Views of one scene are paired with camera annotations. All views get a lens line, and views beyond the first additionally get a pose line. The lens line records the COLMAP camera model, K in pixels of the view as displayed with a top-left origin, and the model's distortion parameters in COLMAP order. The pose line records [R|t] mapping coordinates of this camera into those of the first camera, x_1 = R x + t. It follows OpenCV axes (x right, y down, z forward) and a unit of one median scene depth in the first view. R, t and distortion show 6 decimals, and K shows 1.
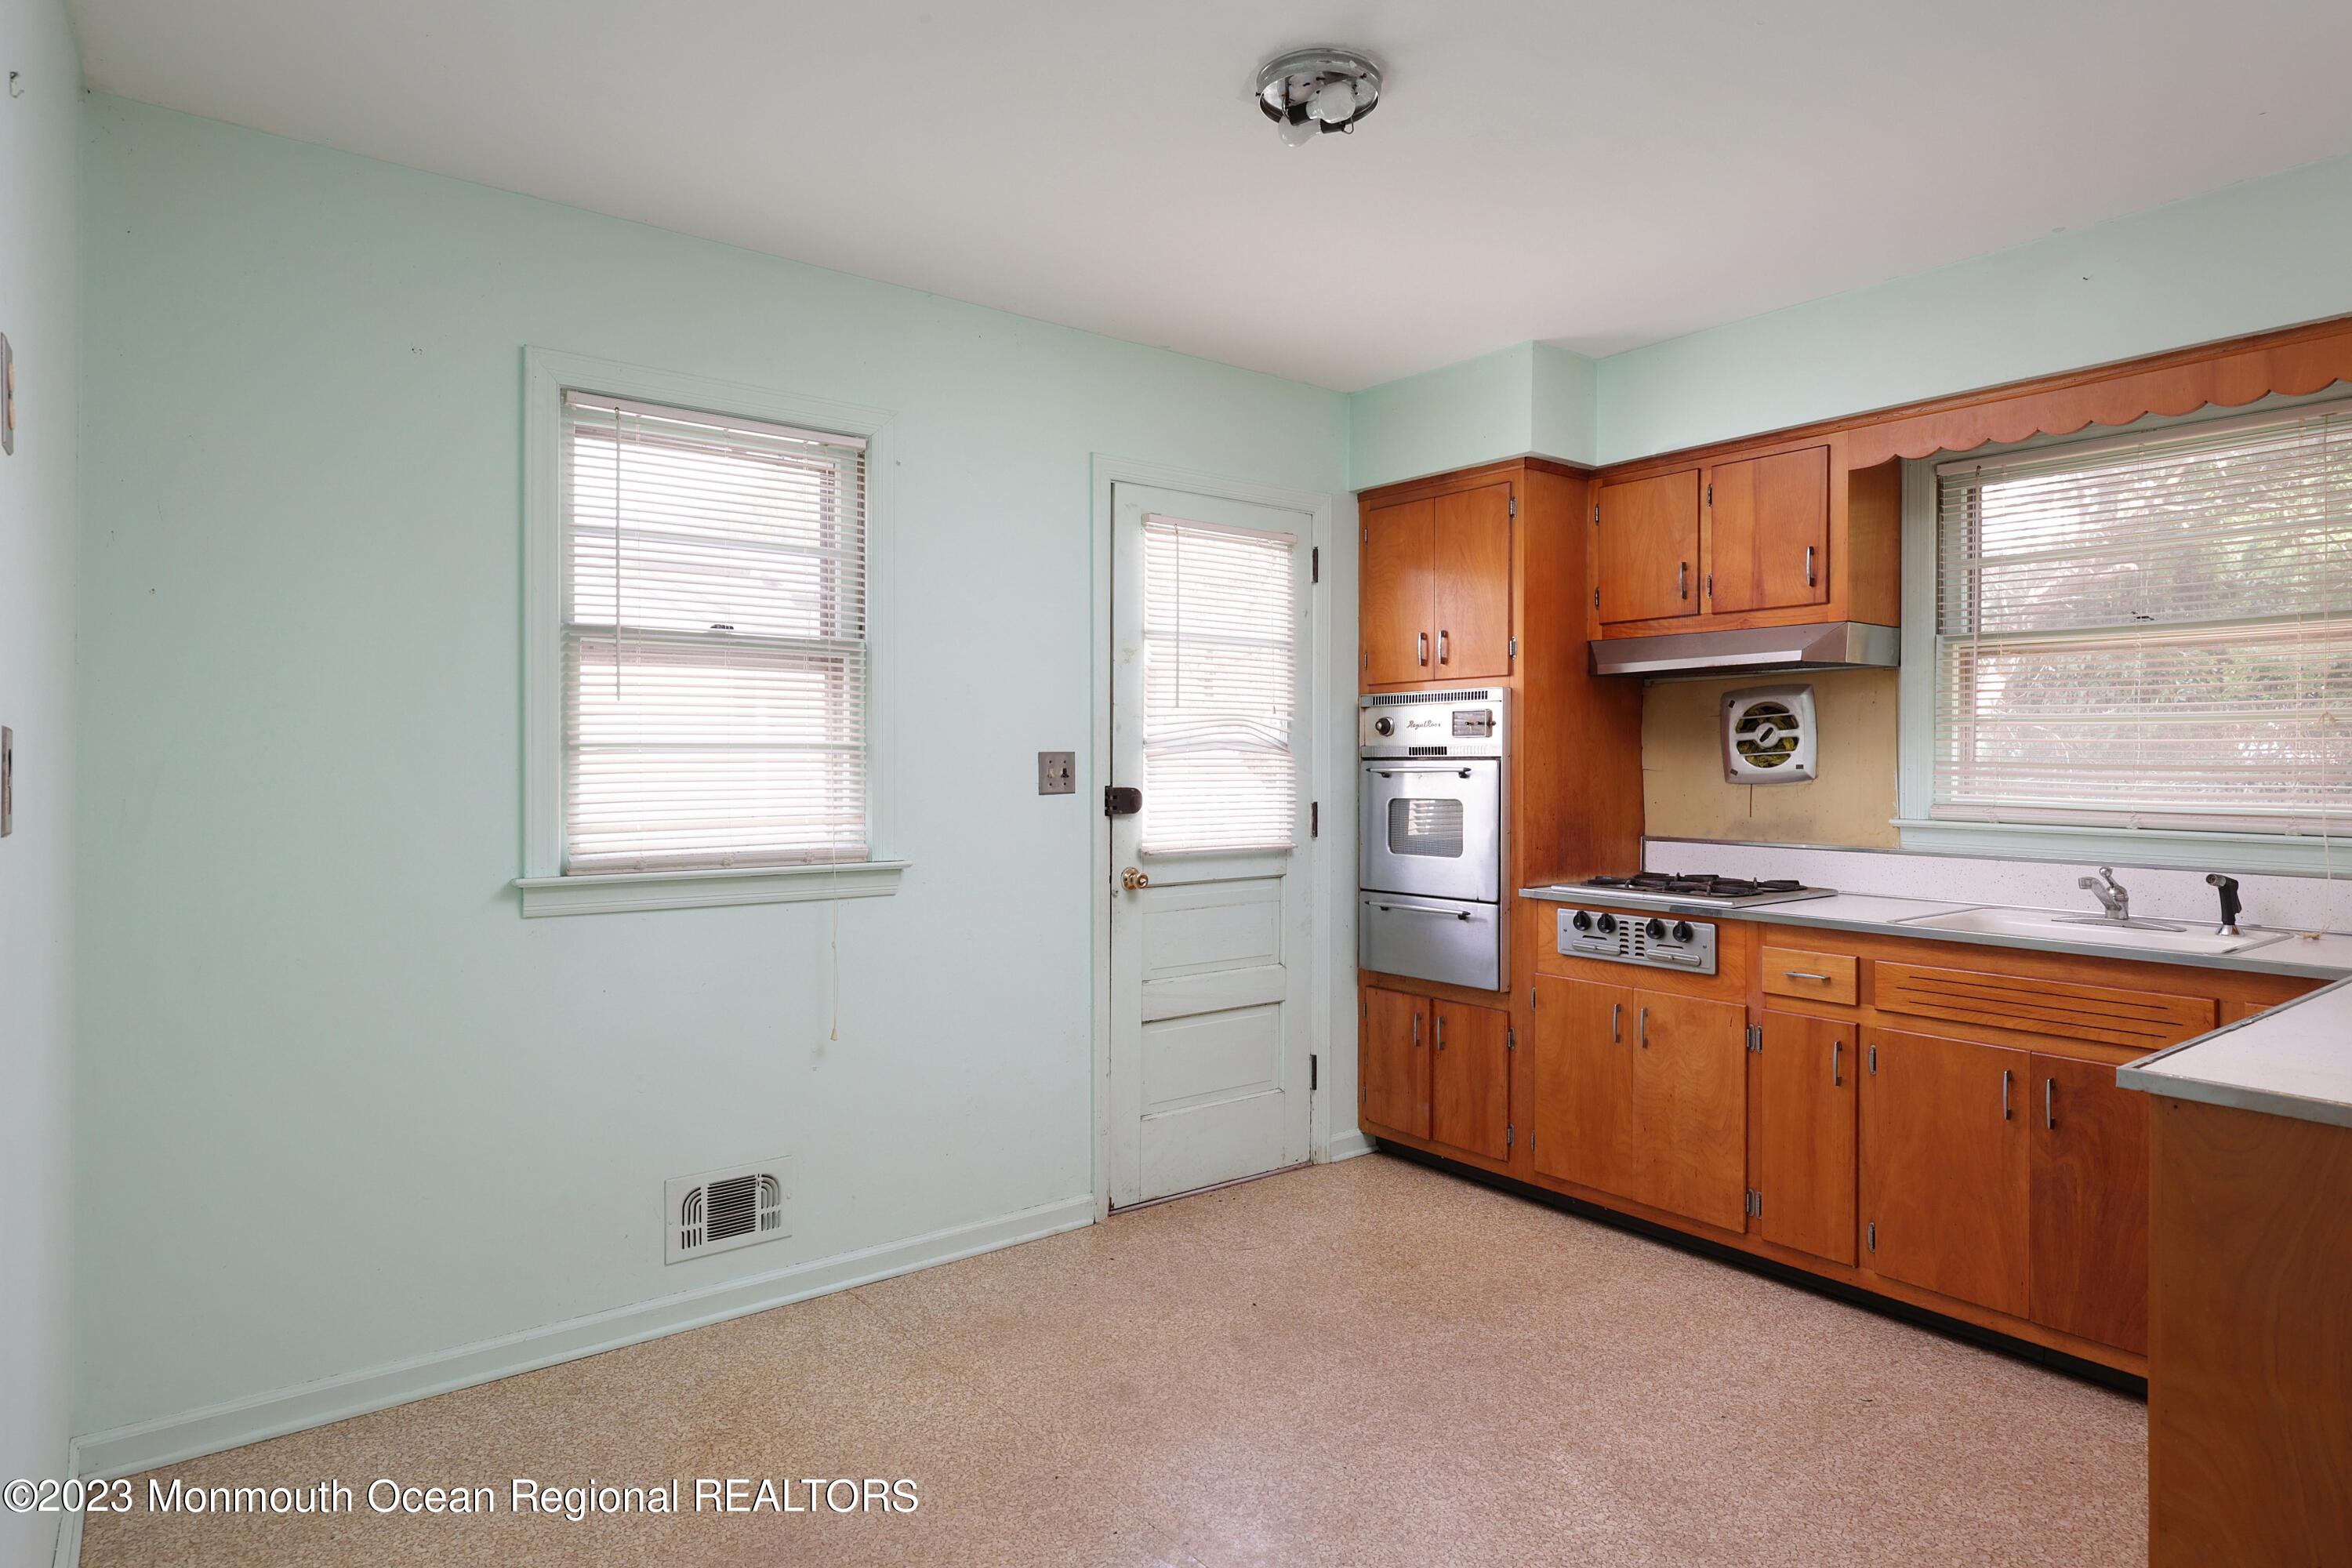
lens RADIAL K [[1319.2, 0, 1176.0], [0, 1319.2, 784.0], [0, 0, 1]] dist [-0.000044, -0.000017]
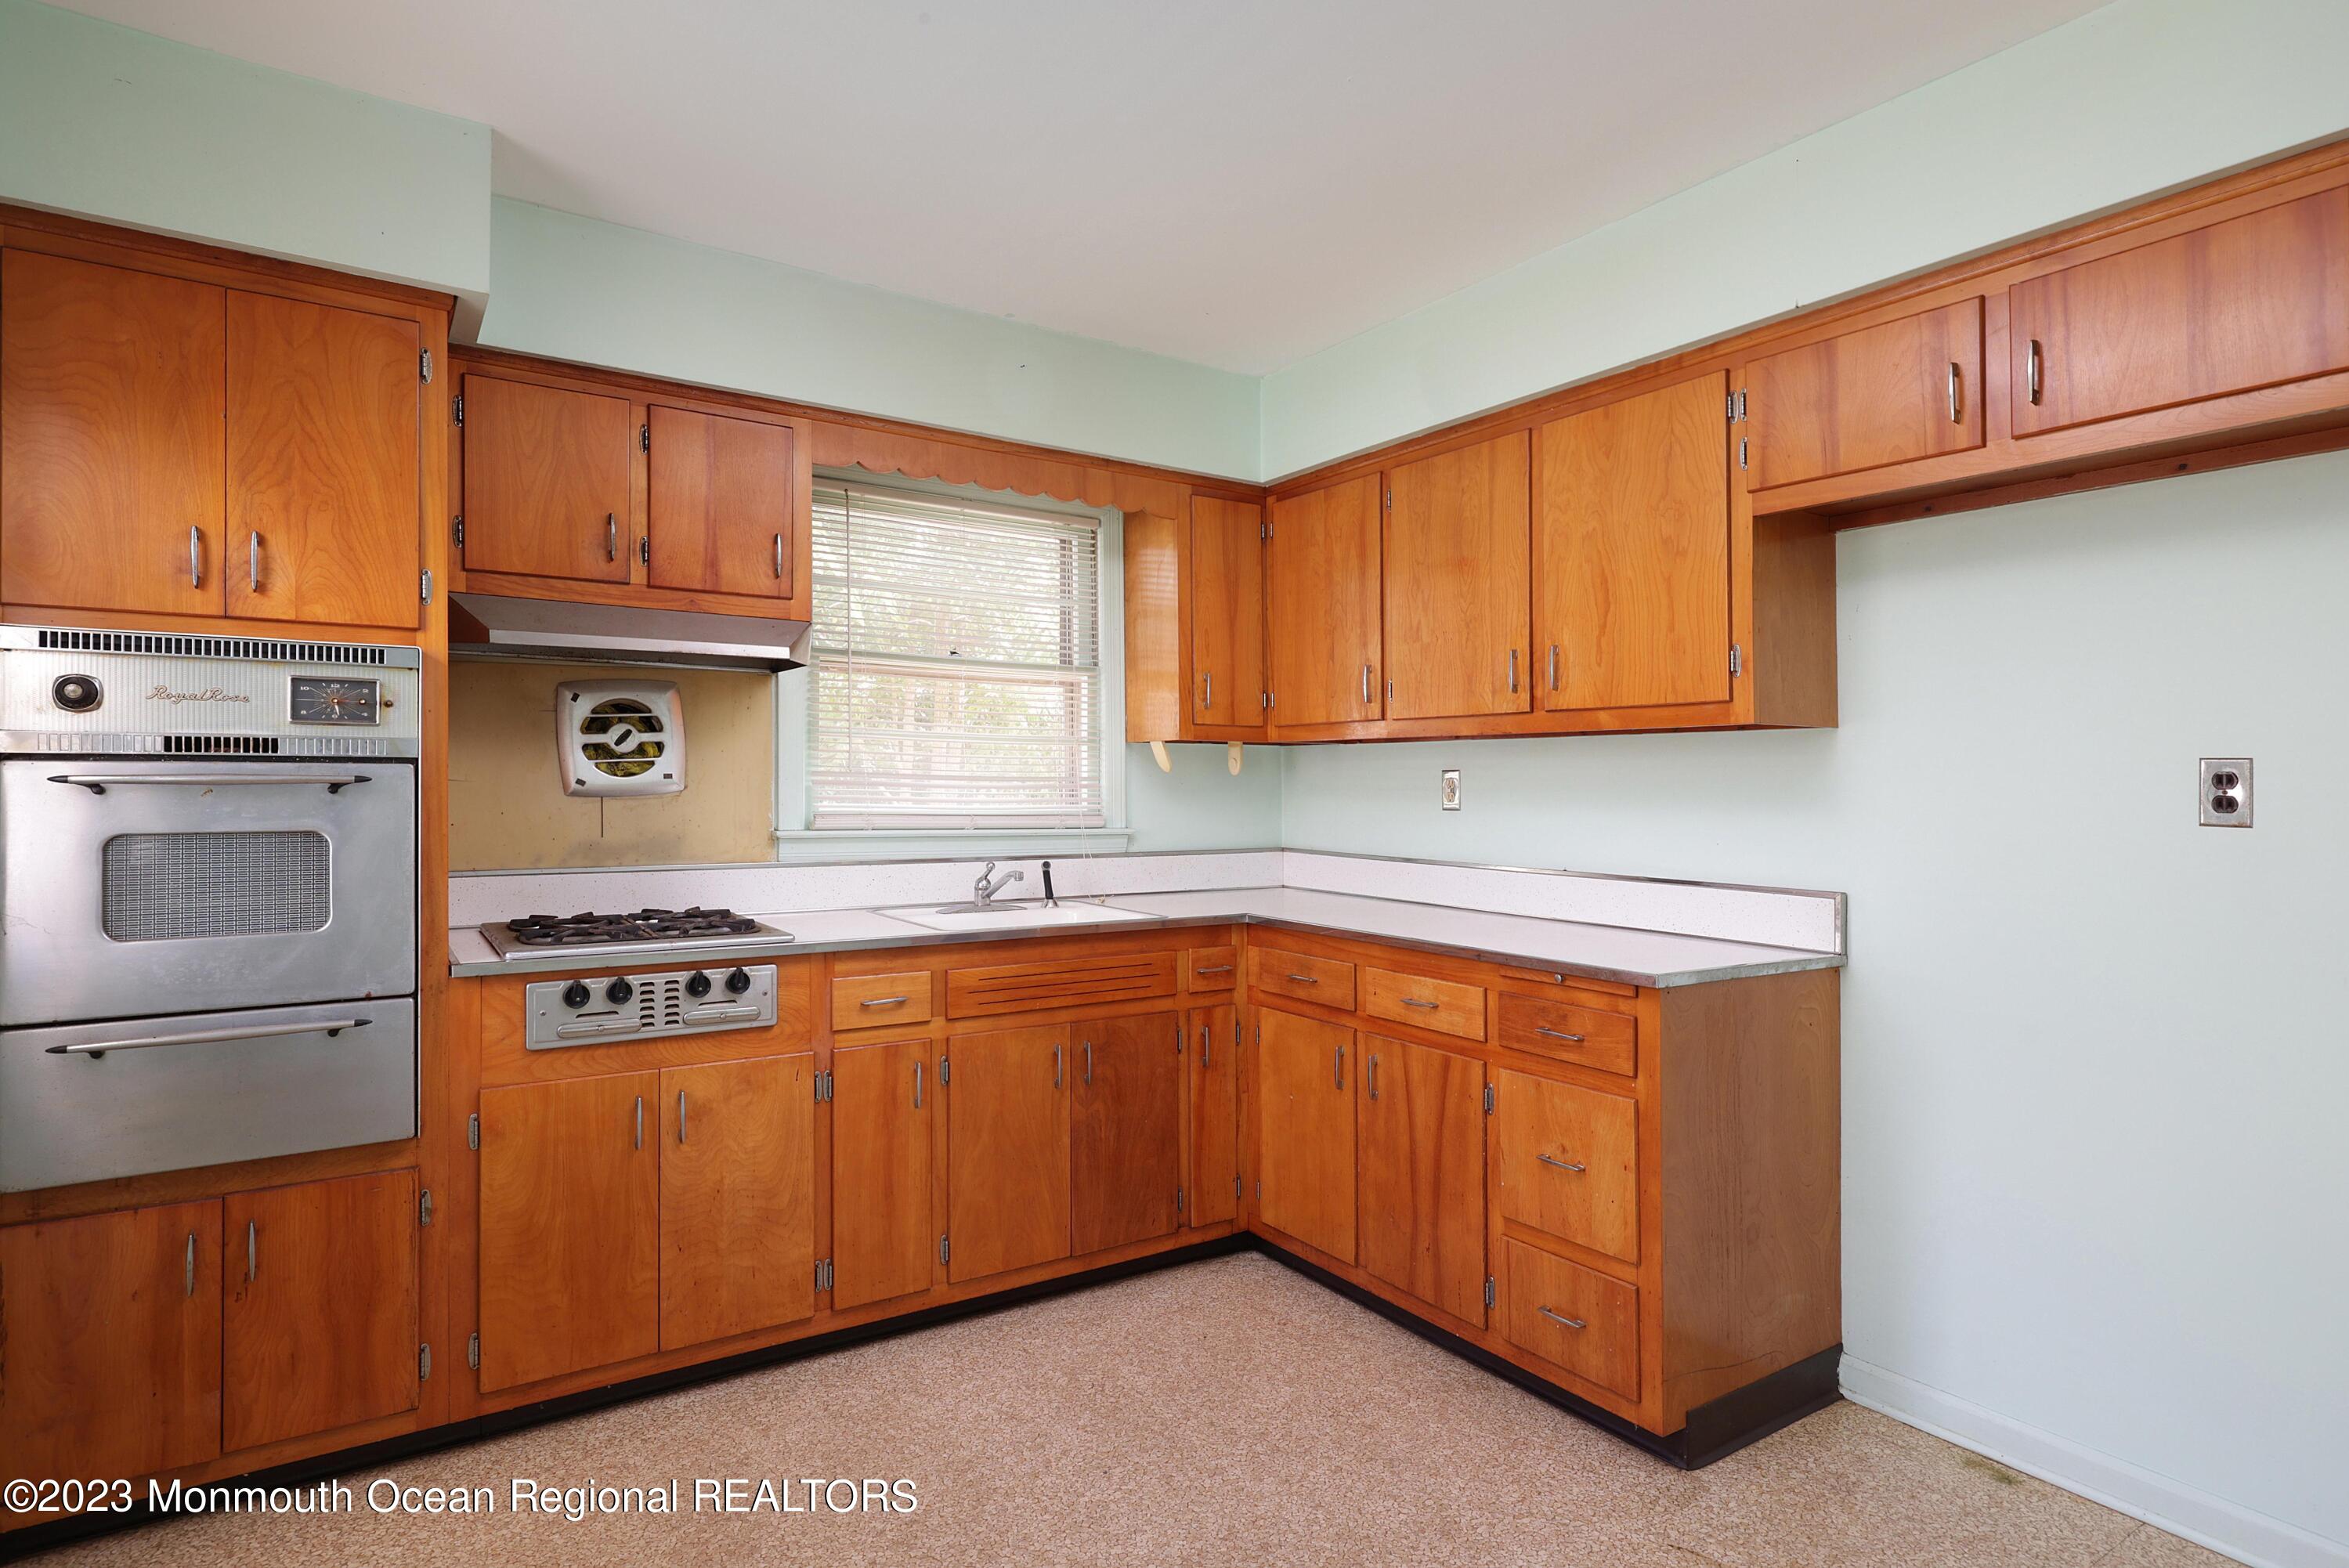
lens RADIAL K [[1235.7, 0, 1172.0], [0, 1235.7, 773.3], [0, 0, 1]] dist [0.002527, 0.000236]
pose [[0.065997, 0.005218, 0.997806, -0.336831], [0.010027, 0.999932, -0.005893, -0.007311], [-0.997769, 0.010394, 0.065940, 0.653067]]
